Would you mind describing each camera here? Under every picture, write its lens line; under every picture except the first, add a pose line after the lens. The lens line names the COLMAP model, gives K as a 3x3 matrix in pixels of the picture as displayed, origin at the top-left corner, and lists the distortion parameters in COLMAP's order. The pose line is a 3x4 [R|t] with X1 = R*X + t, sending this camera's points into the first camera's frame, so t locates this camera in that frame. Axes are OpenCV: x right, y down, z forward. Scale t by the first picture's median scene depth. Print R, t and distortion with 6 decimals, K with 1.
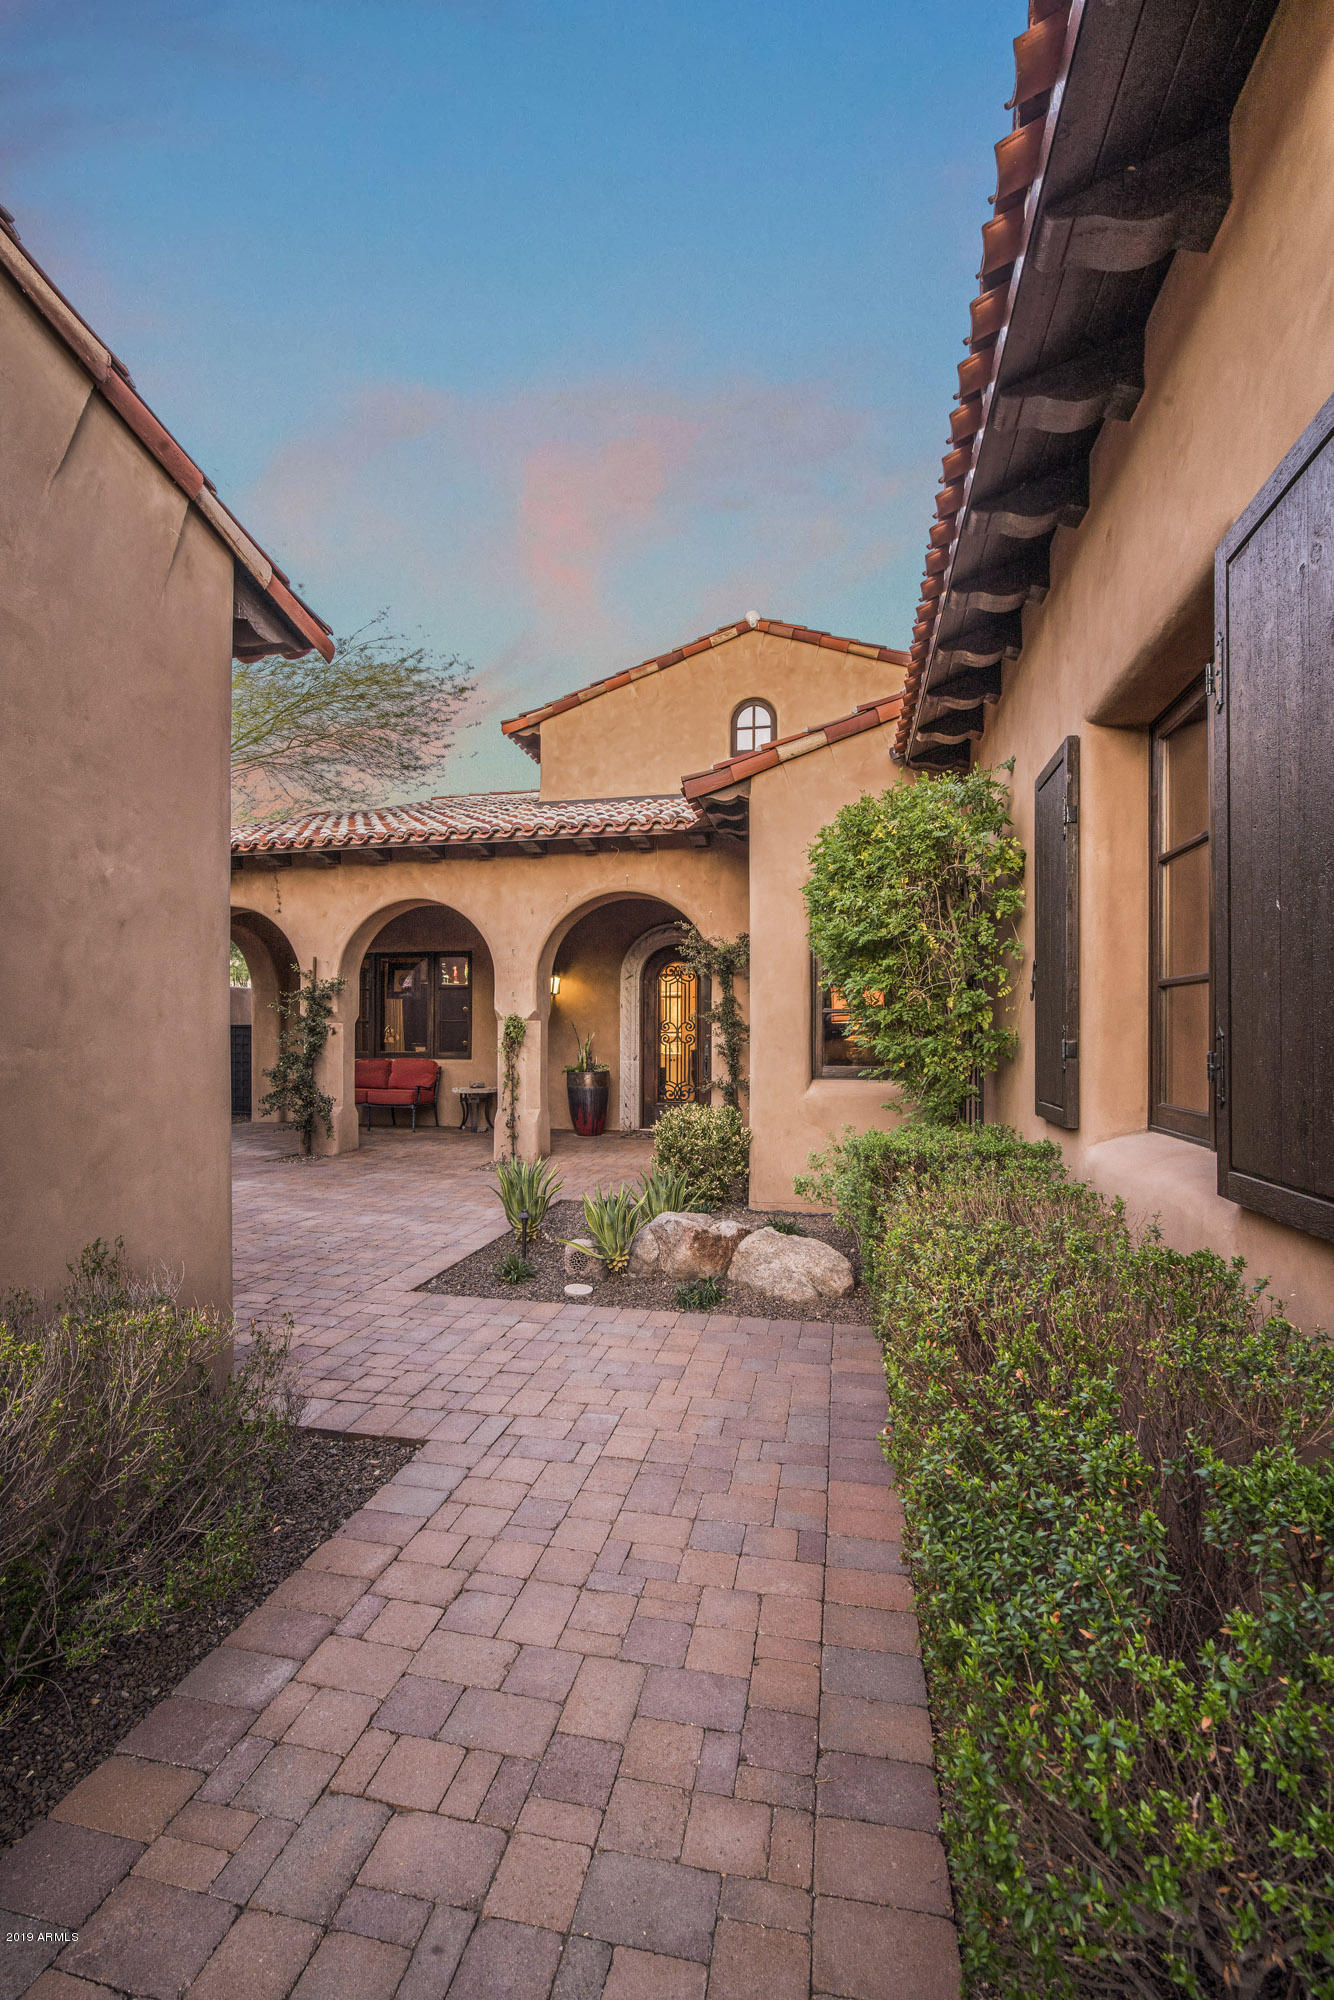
lens RADIAL K [[861.1, 0, 667.0], [0, 861.1, 1025.3], [0, 0, 1]] dist [-0.010354, -0.000002]
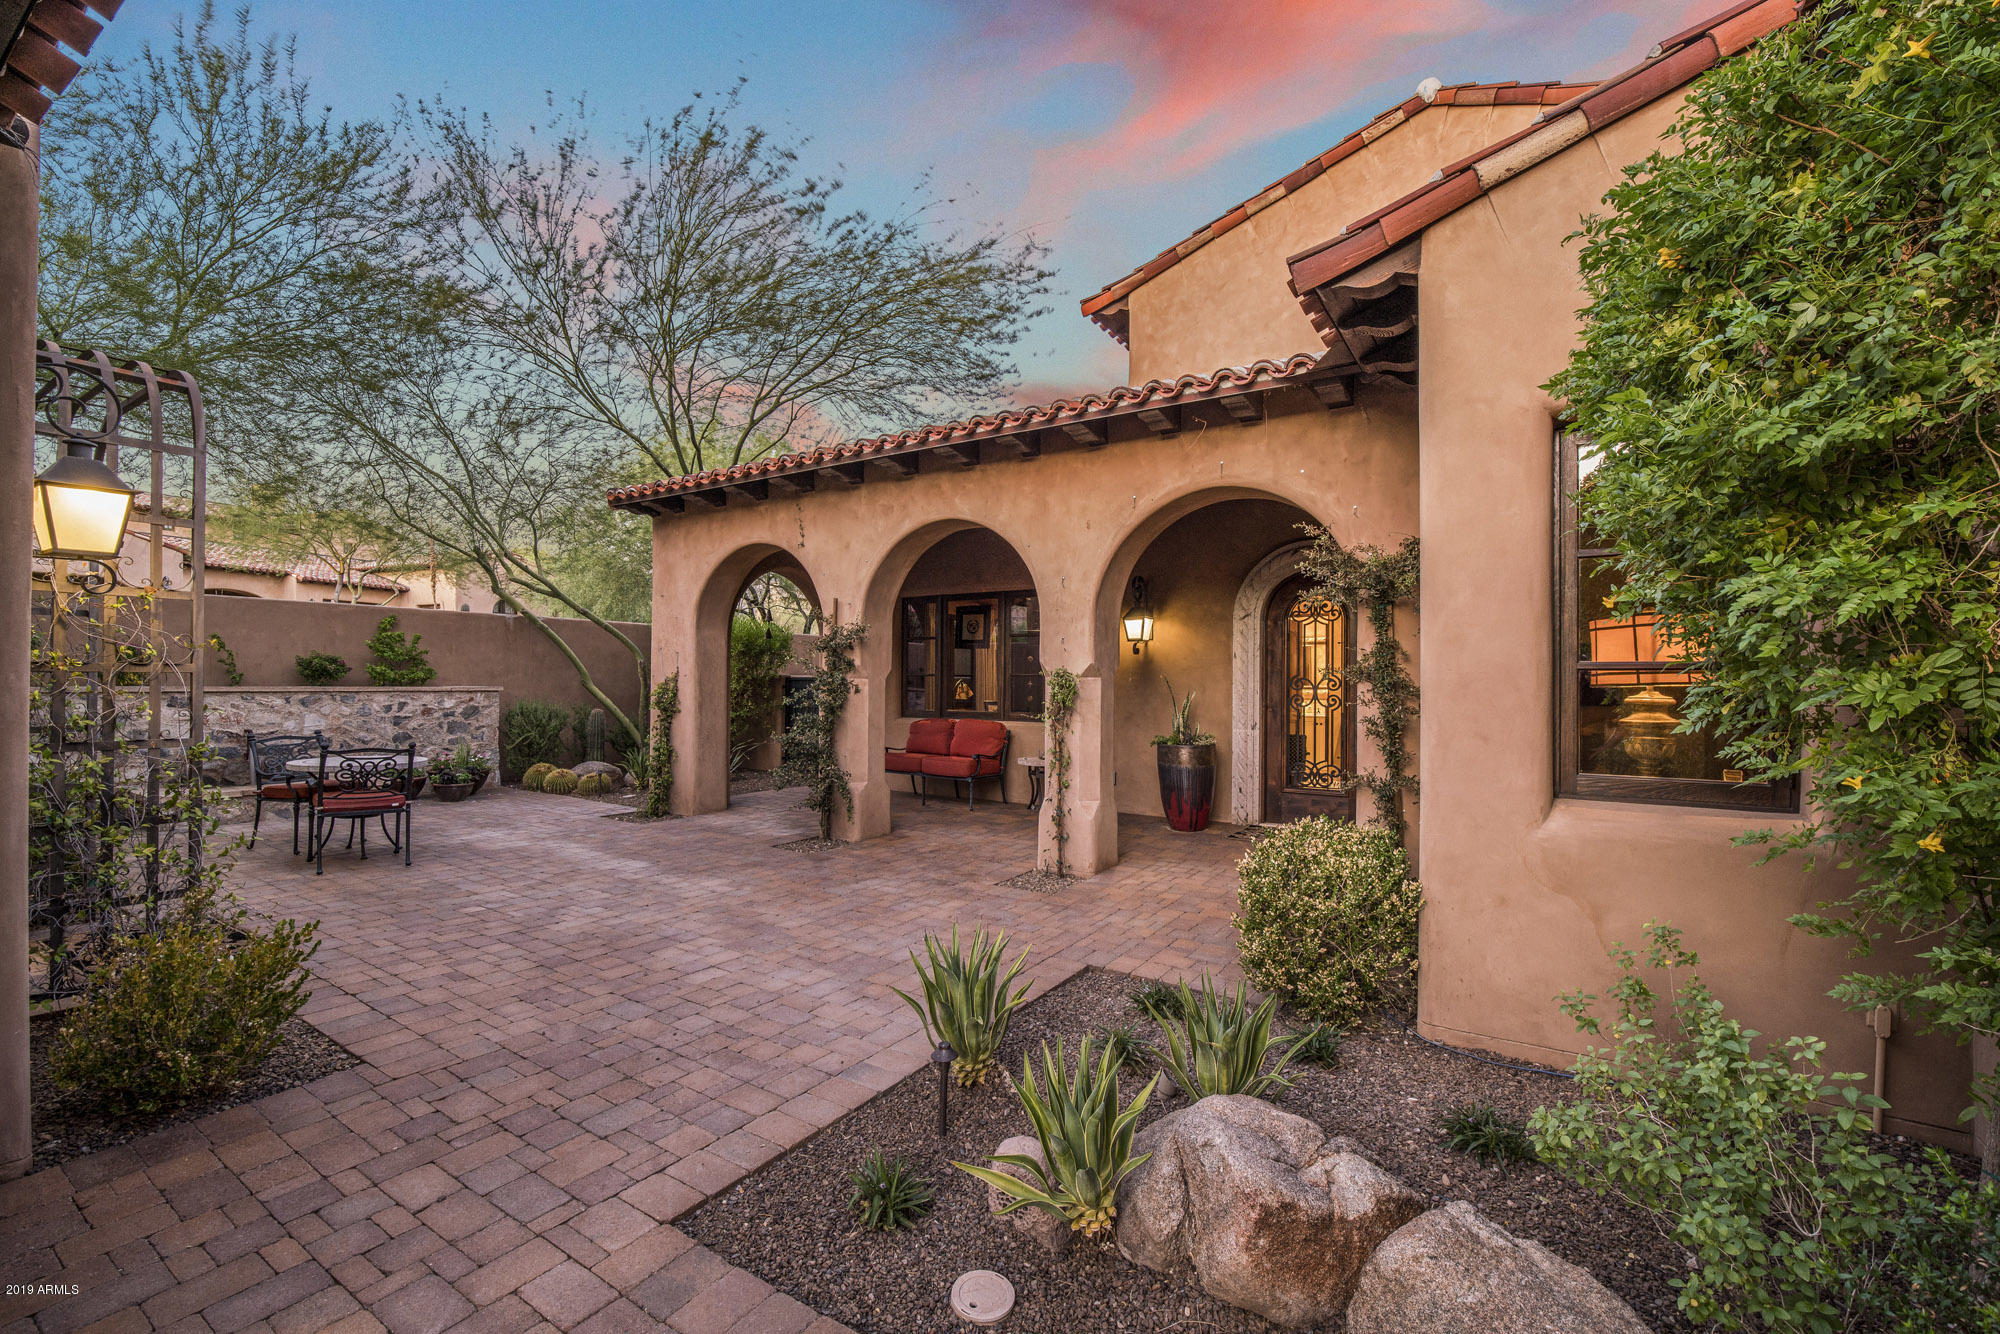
lens RADIAL K [[861.1, 0, 996.1], [0, 861.1, 668.5], [0, 0, 1]] dist [-0.010354, -0.000002]
pose [[0.930948, 0.000593, -0.365151, 0.033956], [-0.003046, 0.999977, -0.006139, -0.008266], [0.365139, 0.006828, 0.930928, 0.302674]]
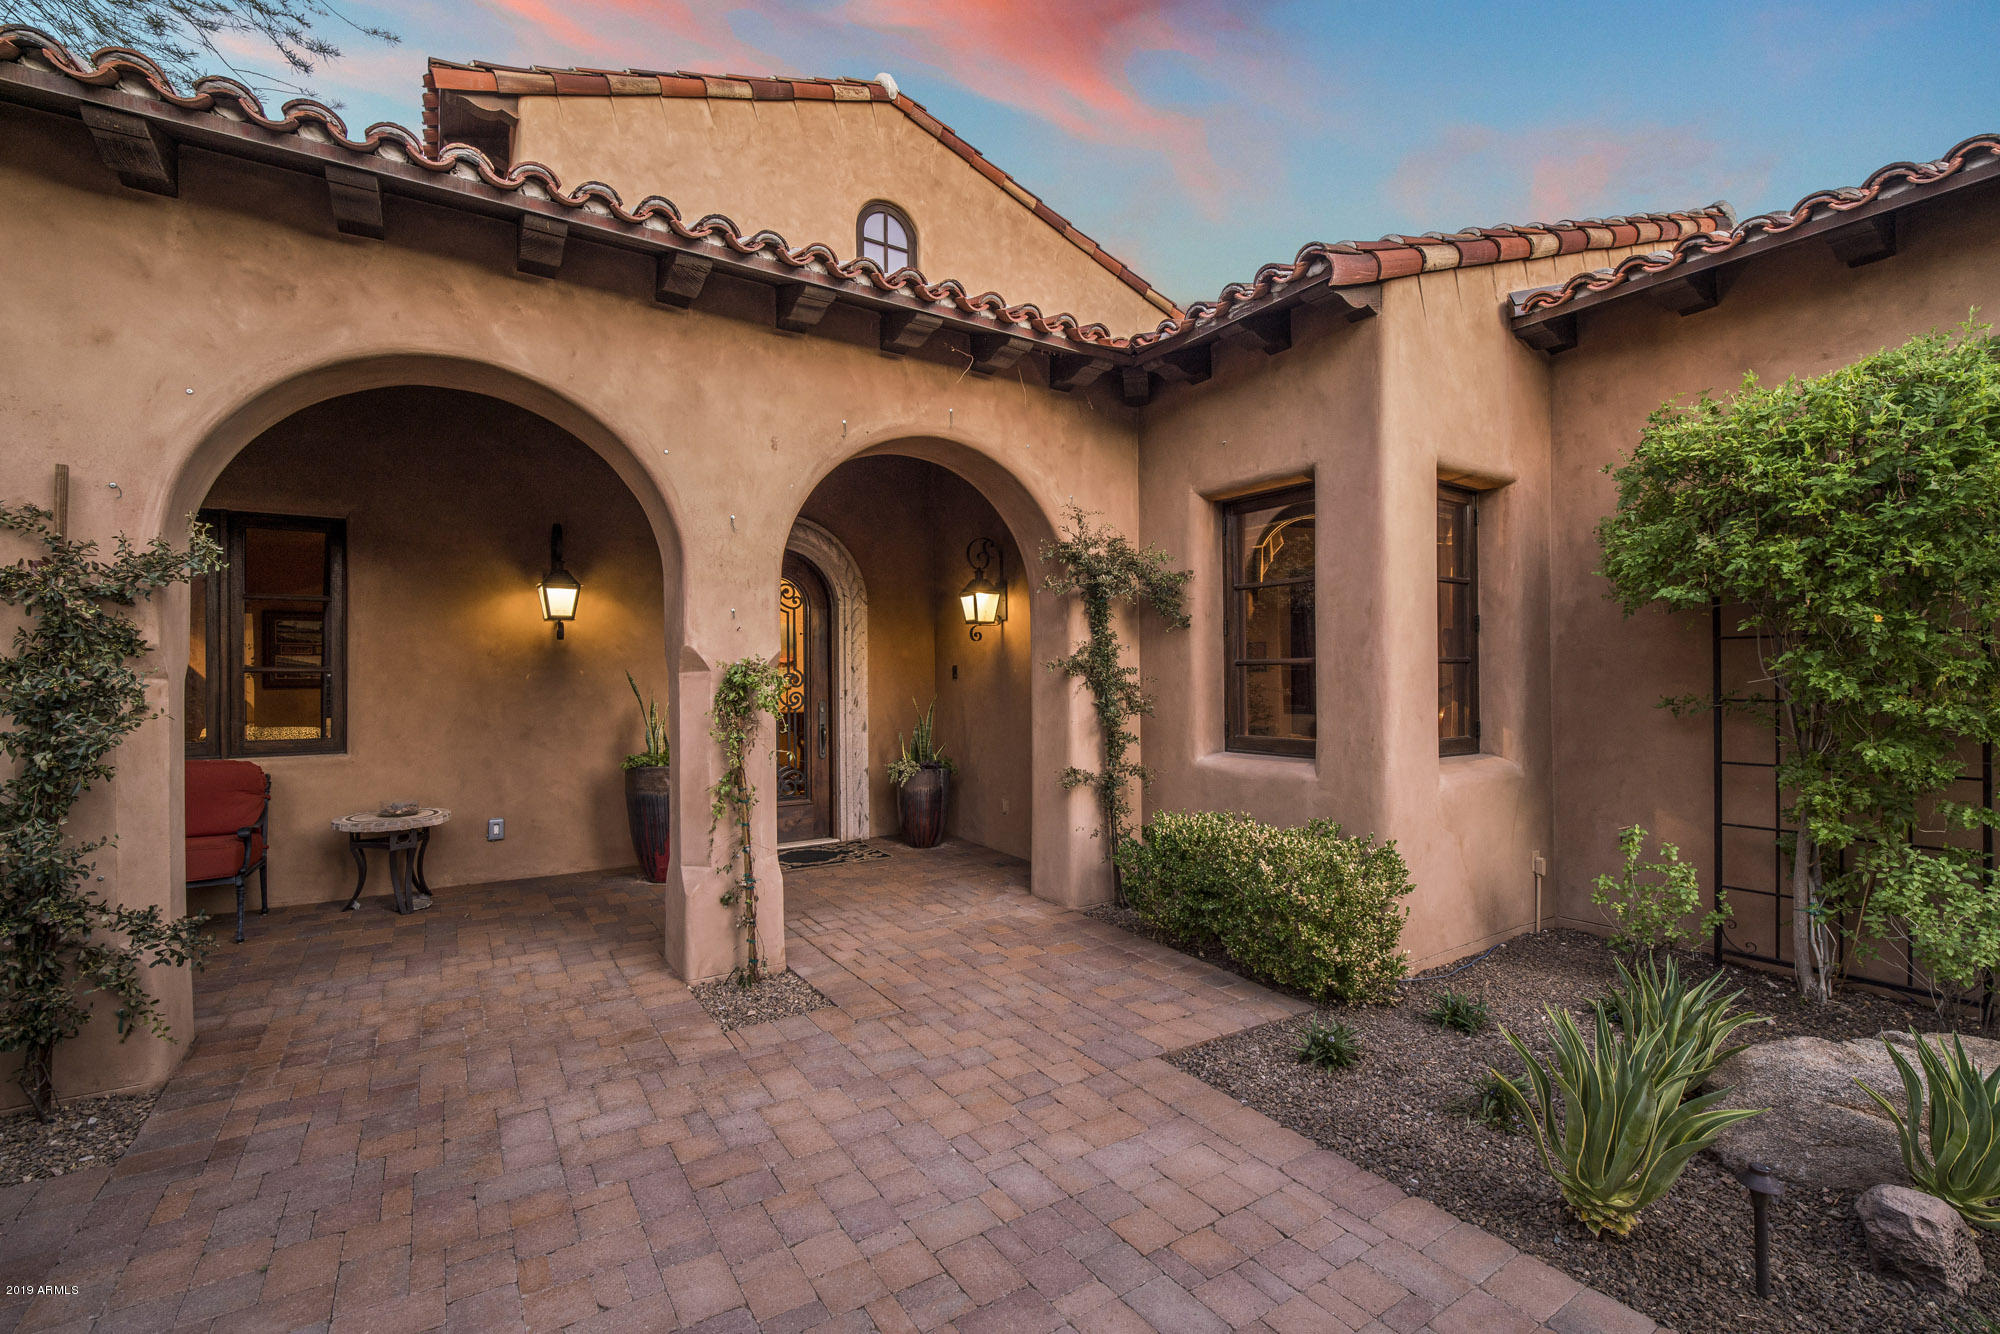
lens RADIAL K [[861.1, 0, 996.1], [0, 861.1, 668.5], [0, 0, 1]] dist [-0.010354, -0.000002]
pose [[0.710376, 0.003192, 0.703815, -0.401776], [0.000666, 0.999986, -0.005208, -0.004950], [-0.703822, 0.004168, 0.710364, 0.569063]]
